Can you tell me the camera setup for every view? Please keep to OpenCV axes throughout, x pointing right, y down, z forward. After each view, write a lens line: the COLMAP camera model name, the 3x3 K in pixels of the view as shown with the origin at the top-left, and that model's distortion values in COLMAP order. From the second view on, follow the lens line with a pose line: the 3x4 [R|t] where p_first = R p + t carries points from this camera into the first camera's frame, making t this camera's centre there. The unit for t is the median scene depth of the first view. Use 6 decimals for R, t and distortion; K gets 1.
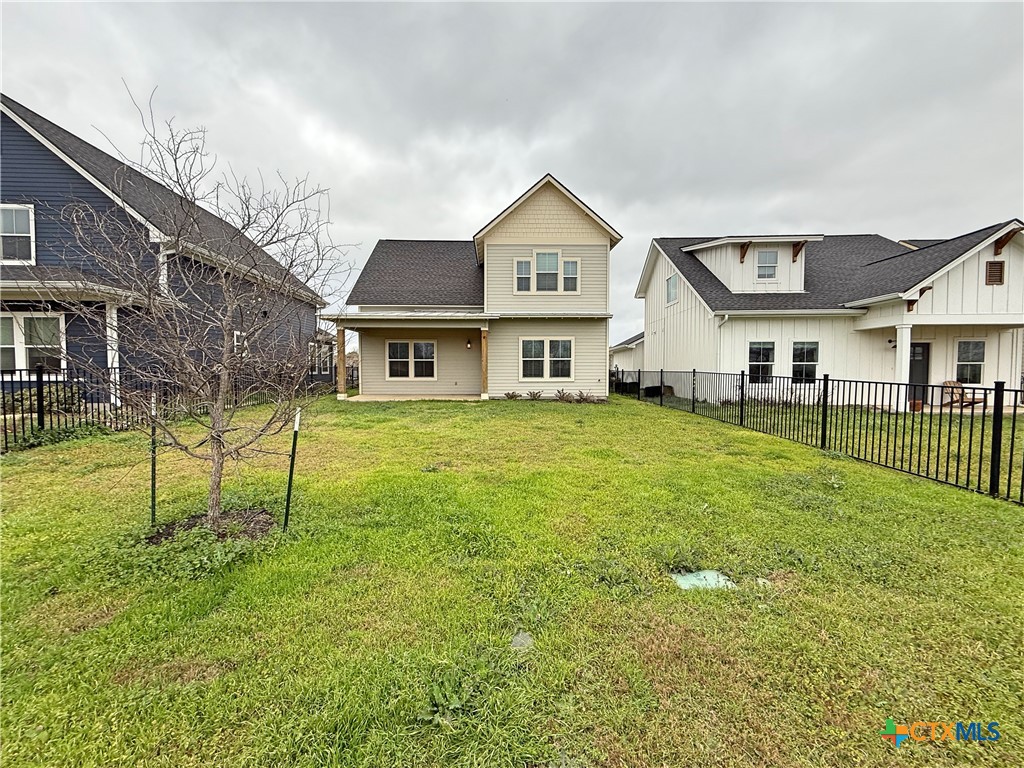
lens RADIAL K [[406.1, 0, 512.3], [0, 406.1, 387.0], [0, 0, 1]] dist [-0.002006, 0.000197]
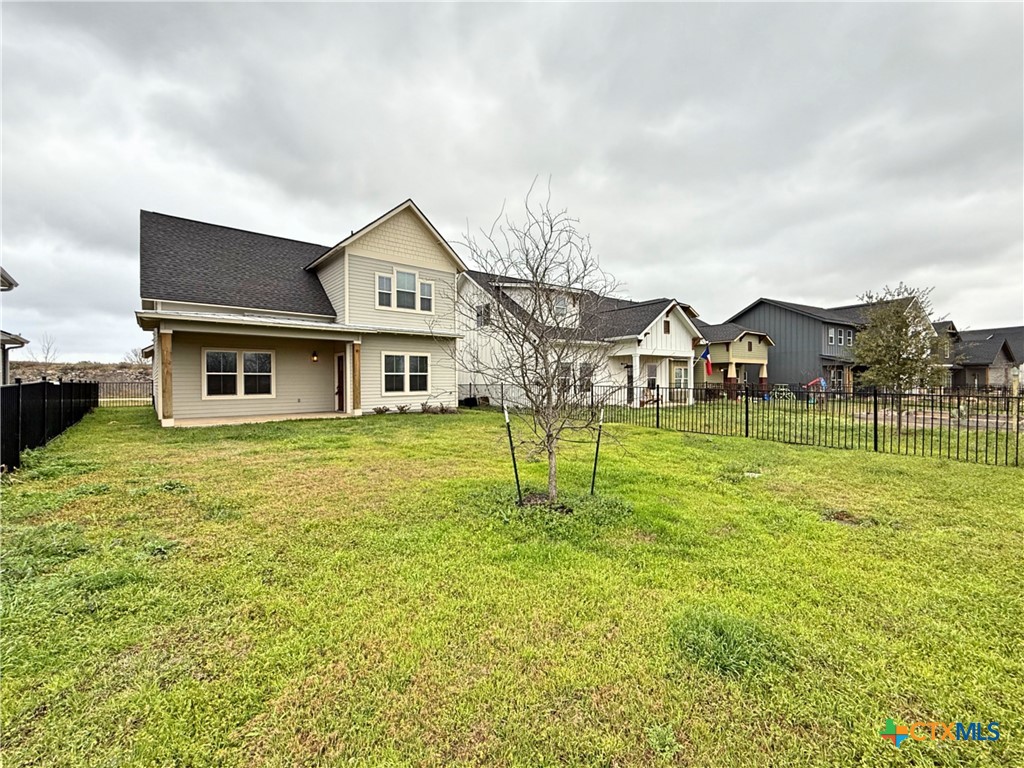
lens RADIAL K [[406.1, 0, 522.0], [0, 406.1, 389.4], [0, 0, 1]] dist [-0.002006, 0.000197]
pose [[0.781059, -0.018165, 0.624192, -0.338785], [0.036203, 0.999213, -0.016223, -0.001052], [-0.623406, 0.035269, 0.781102, 0.006875]]
